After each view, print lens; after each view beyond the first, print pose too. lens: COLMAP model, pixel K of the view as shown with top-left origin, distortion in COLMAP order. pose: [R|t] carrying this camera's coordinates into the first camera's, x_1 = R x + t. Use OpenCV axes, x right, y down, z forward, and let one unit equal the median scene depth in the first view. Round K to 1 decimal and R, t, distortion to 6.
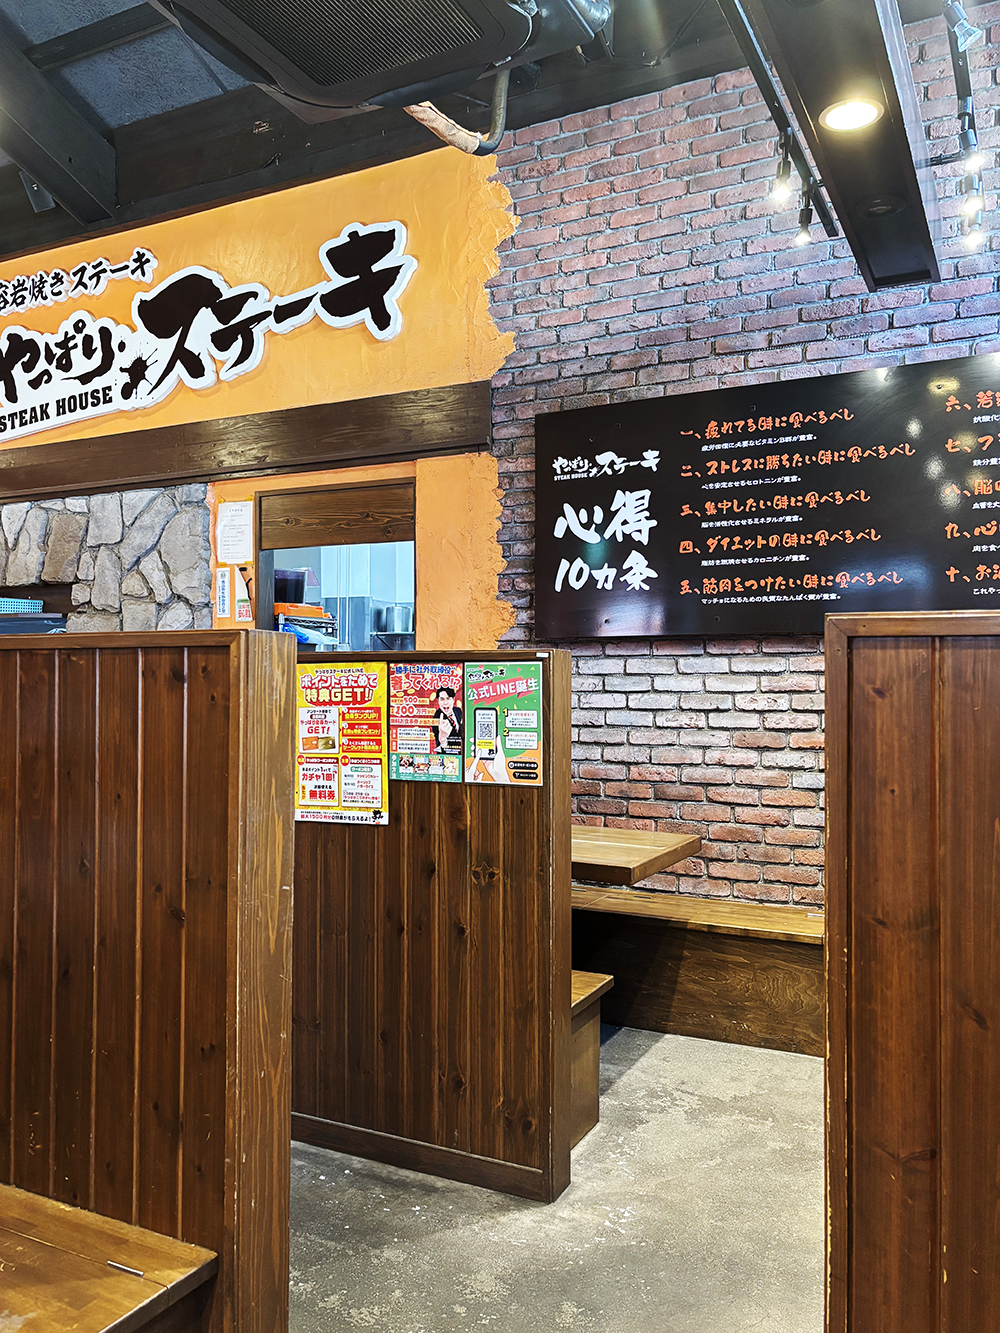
lens RADIAL K [[992.4, 0, 508.3], [0, 992.4, 652.4], [0, 0, 1]] dist [0.050896, -0.056332]
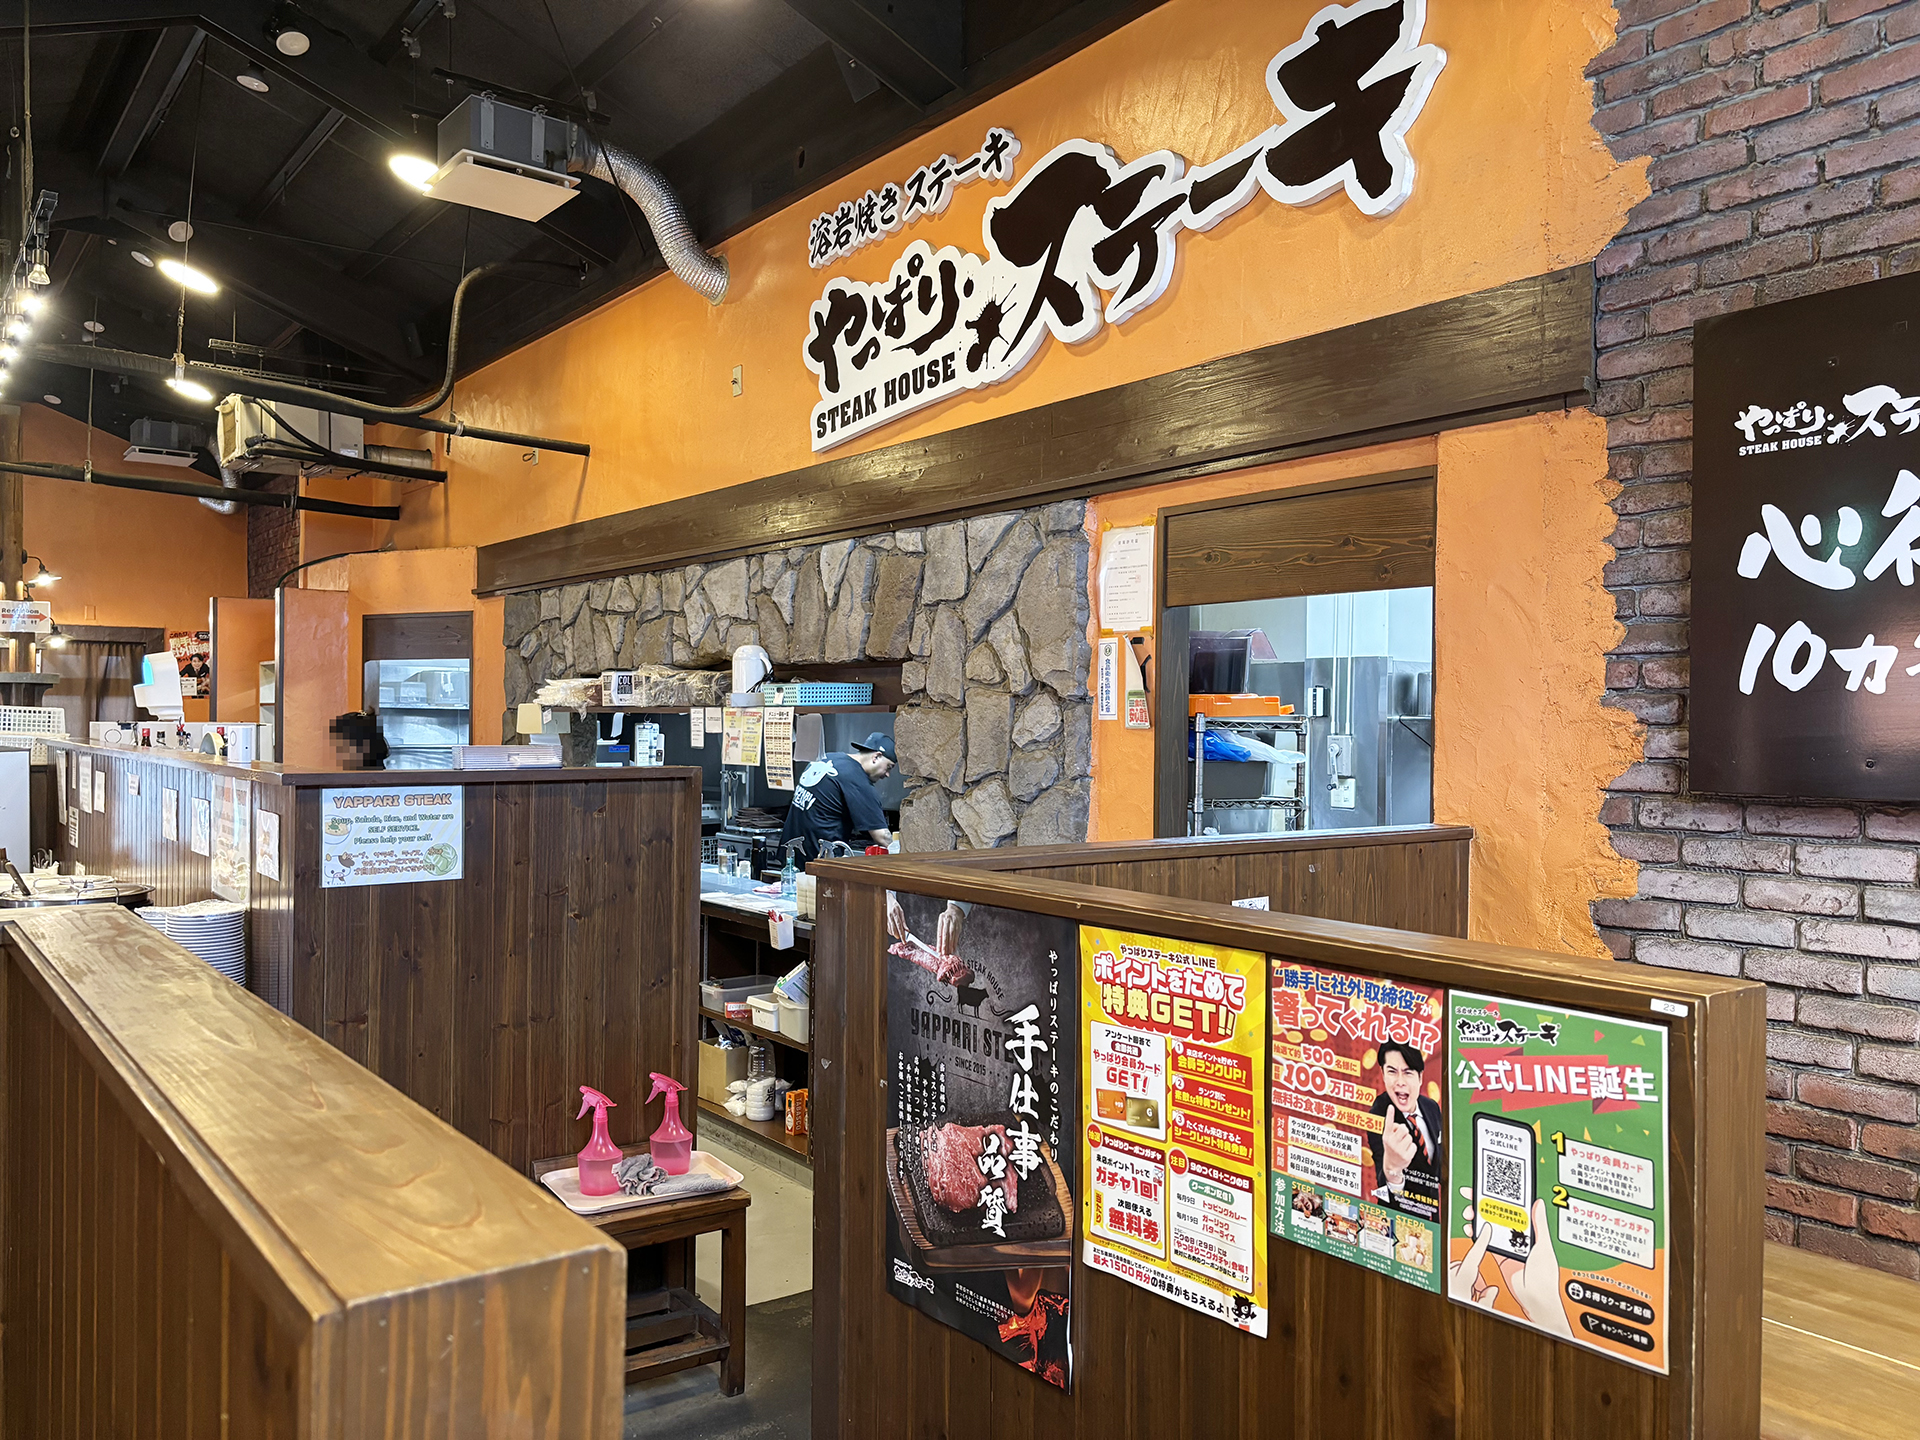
lens RADIAL K [[1429.4, 0, 968.0], [0, 1429.4, 710.3], [0, 0, 1]] dist [0.050896, -0.056332]
pose [[0.898502, 0.006784, -0.438918, 0.018131], [-0.003010, 0.999952, 0.009292, -0.055633], [0.438960, -0.007027, 0.898479, 0.215884]]
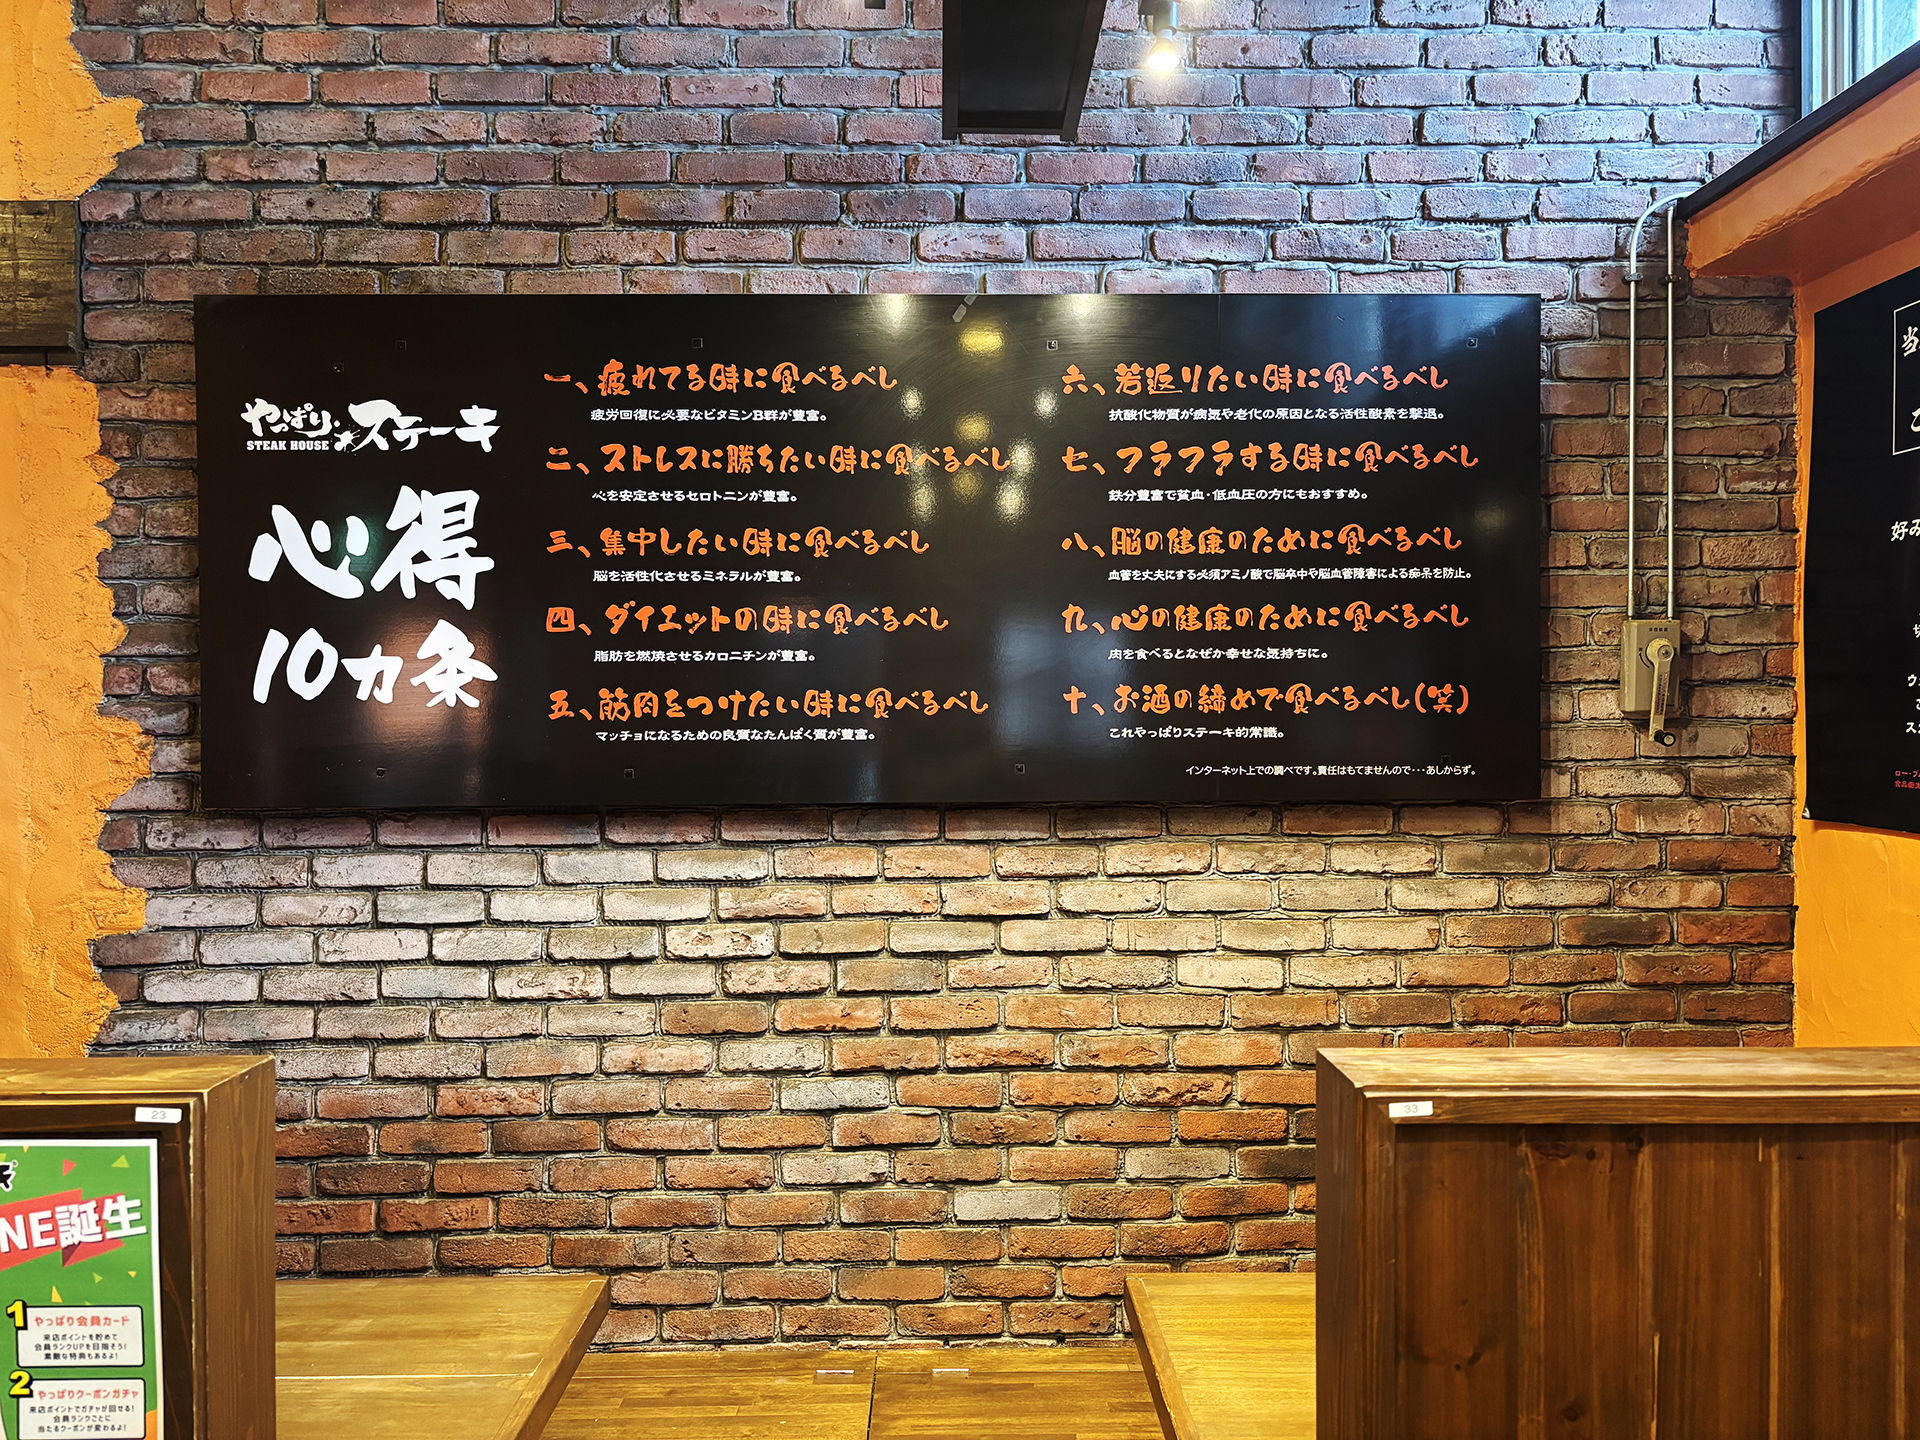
lens RADIAL K [[1429.4, 0, 968.8], [0, 1429.4, 725.6], [0, 0, 1]] dist [0.050896, -0.056332]
pose [[0.881700, -0.011016, 0.471682, 0.023840], [-0.000500, 0.999705, 0.024281, -0.063395], [-0.471810, -0.021644, 0.881434, 0.266475]]
